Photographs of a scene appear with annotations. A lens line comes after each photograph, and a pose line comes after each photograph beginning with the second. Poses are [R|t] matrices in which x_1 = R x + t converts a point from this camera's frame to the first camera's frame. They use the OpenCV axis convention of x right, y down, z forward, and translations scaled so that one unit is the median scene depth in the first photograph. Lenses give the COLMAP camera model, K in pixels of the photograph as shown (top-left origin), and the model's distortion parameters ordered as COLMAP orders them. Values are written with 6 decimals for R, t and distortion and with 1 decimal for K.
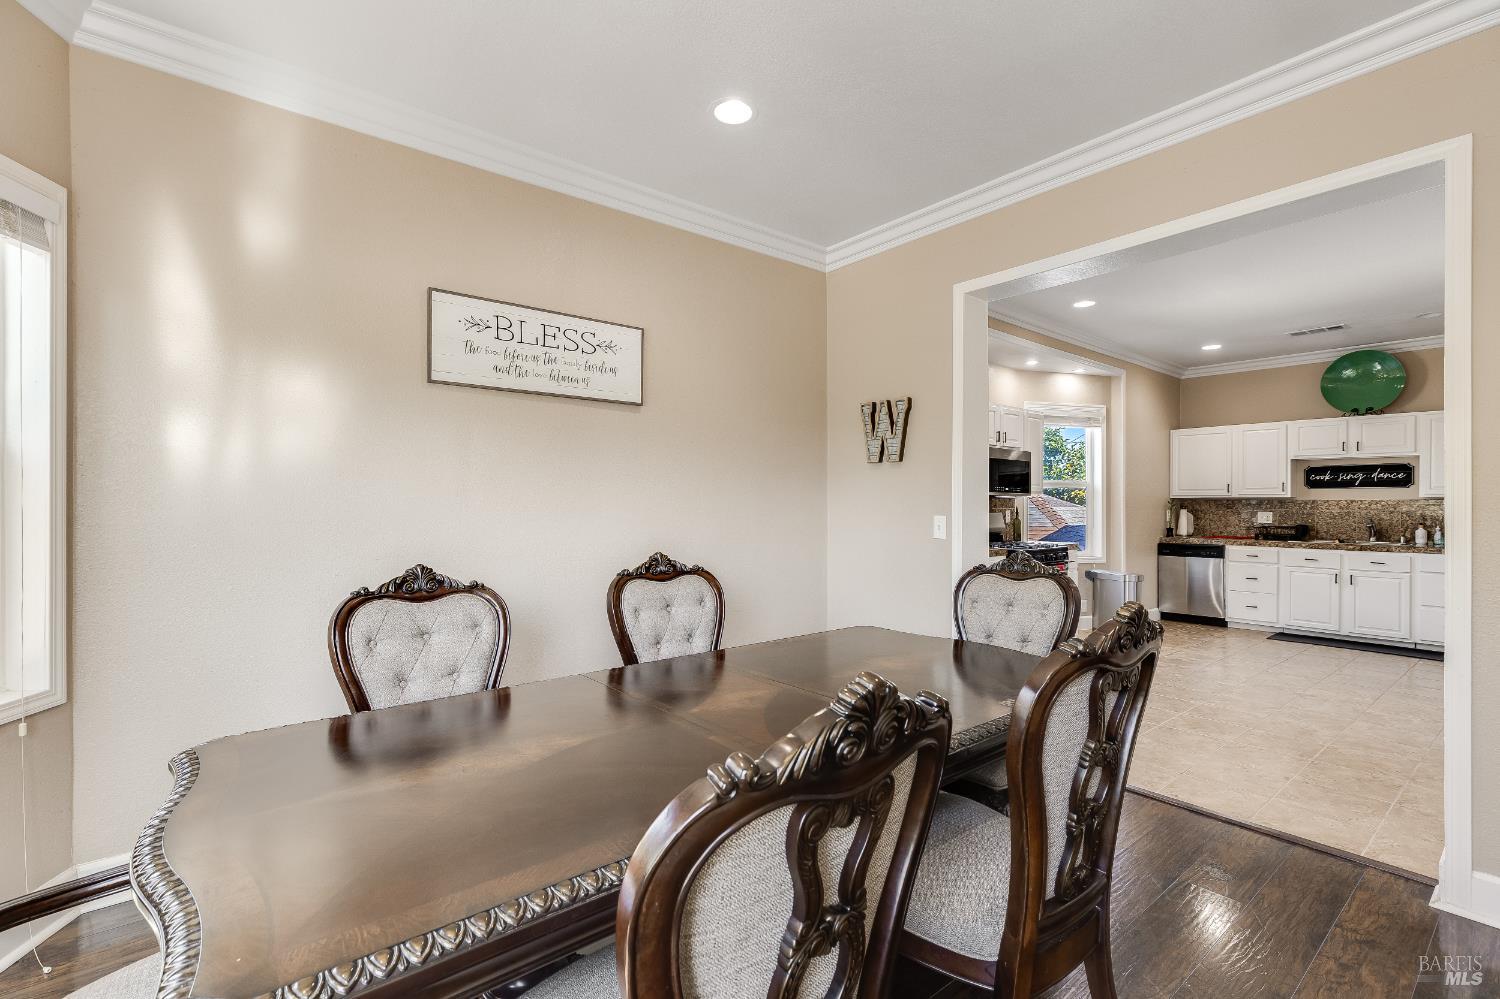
lens RADIAL K [[664.9, 0, 740.9], [0, 664.9, 506.3], [0, 0, 1]] dist [0.000982, -0.000023]
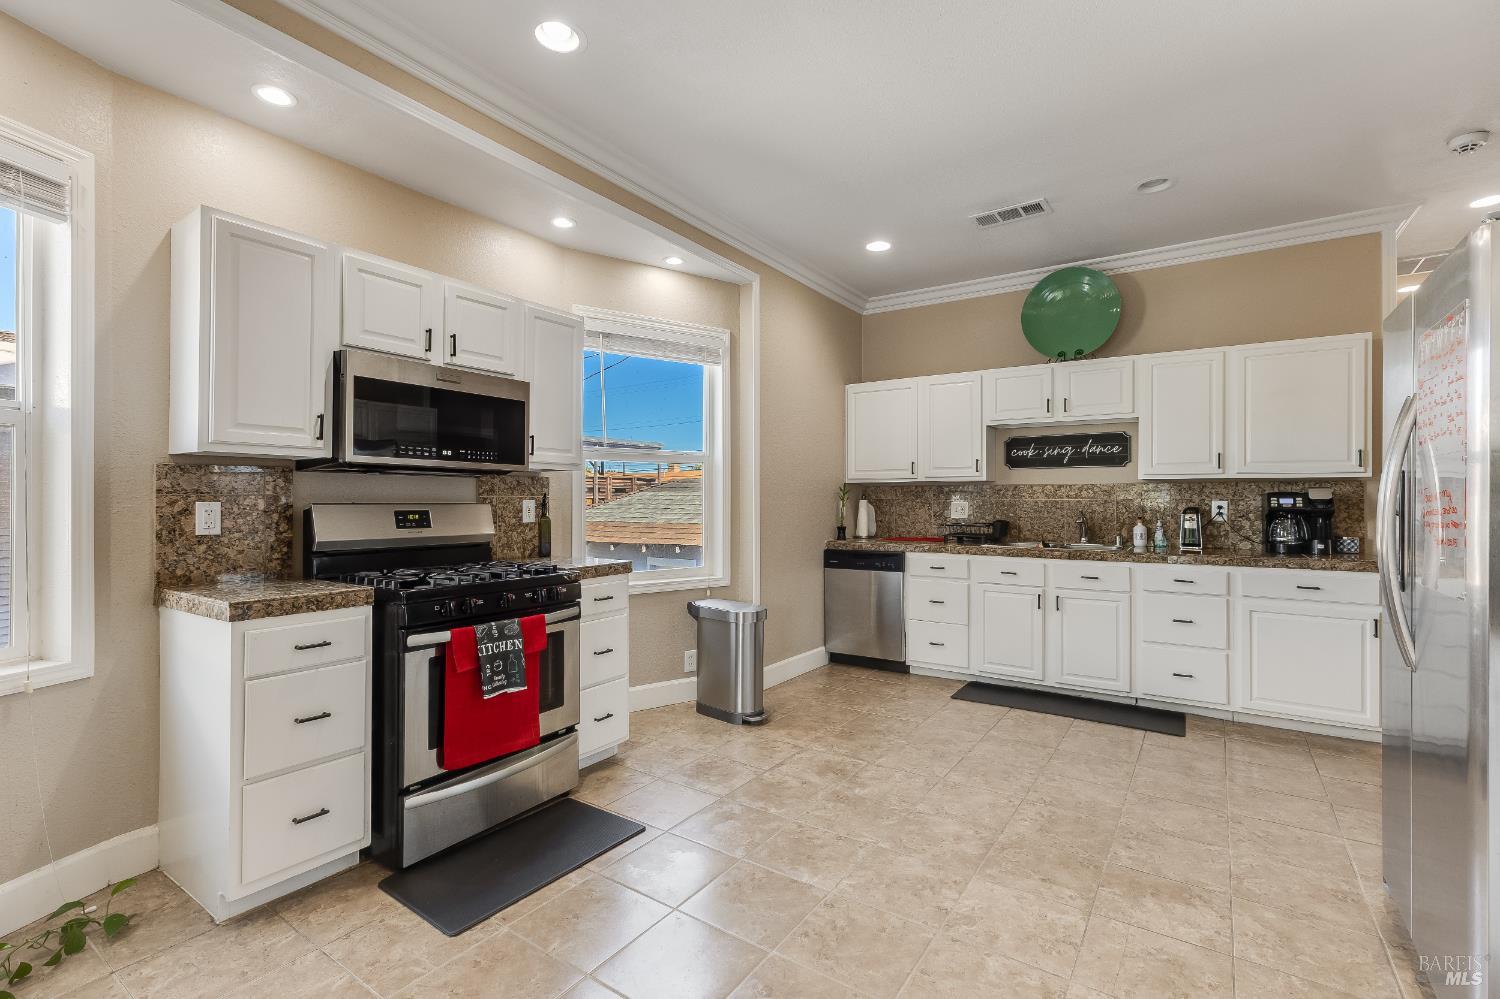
lens RADIAL K [[668.7, 0, 750.0], [0, 668.7, 499.5], [0, 0, 1]] dist [0.006684, -0.000376]
pose [[0.957623, -0.001544, 0.288019, 0.418187], [0.002879, 0.999987, -0.004215, 0.008808], [-0.288009, 0.004865, 0.957615, 0.434387]]
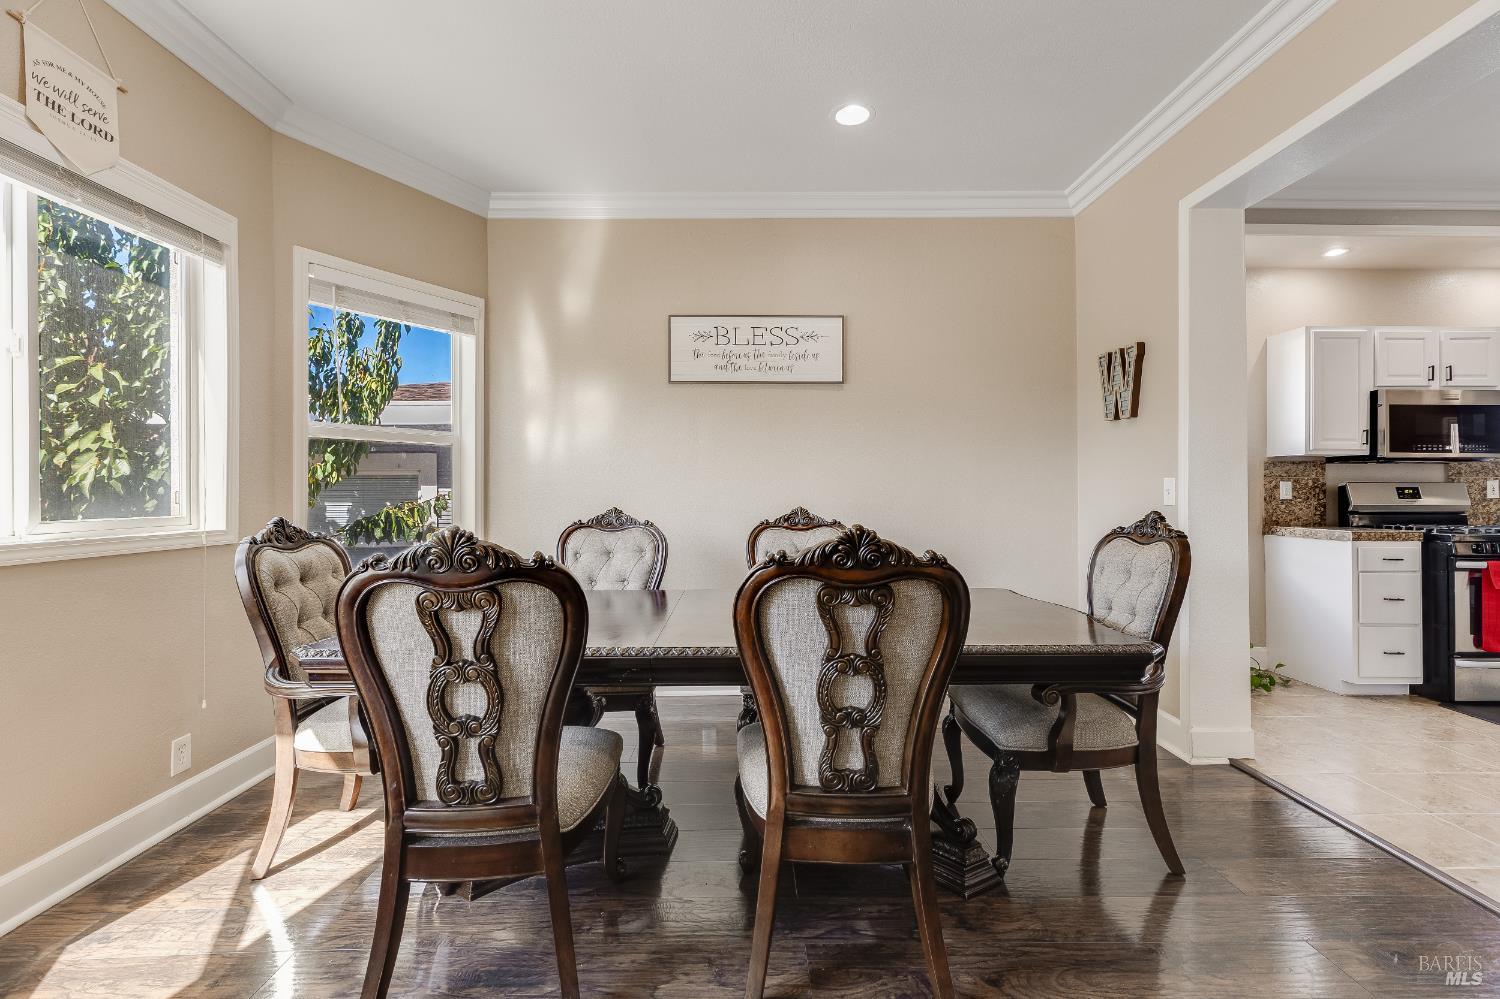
lens RADIAL K [[661.9, 0, 747.7], [0, 661.9, 489.0], [0, 0, 1]] dist [0.001031, -0.000046]
pose [[0.784577, -0.002966, -0.620024, 0.227728], [0.000056, 0.999989, -0.004713, 0.018292], [0.620031, 0.003662, 0.784569, 0.006573]]
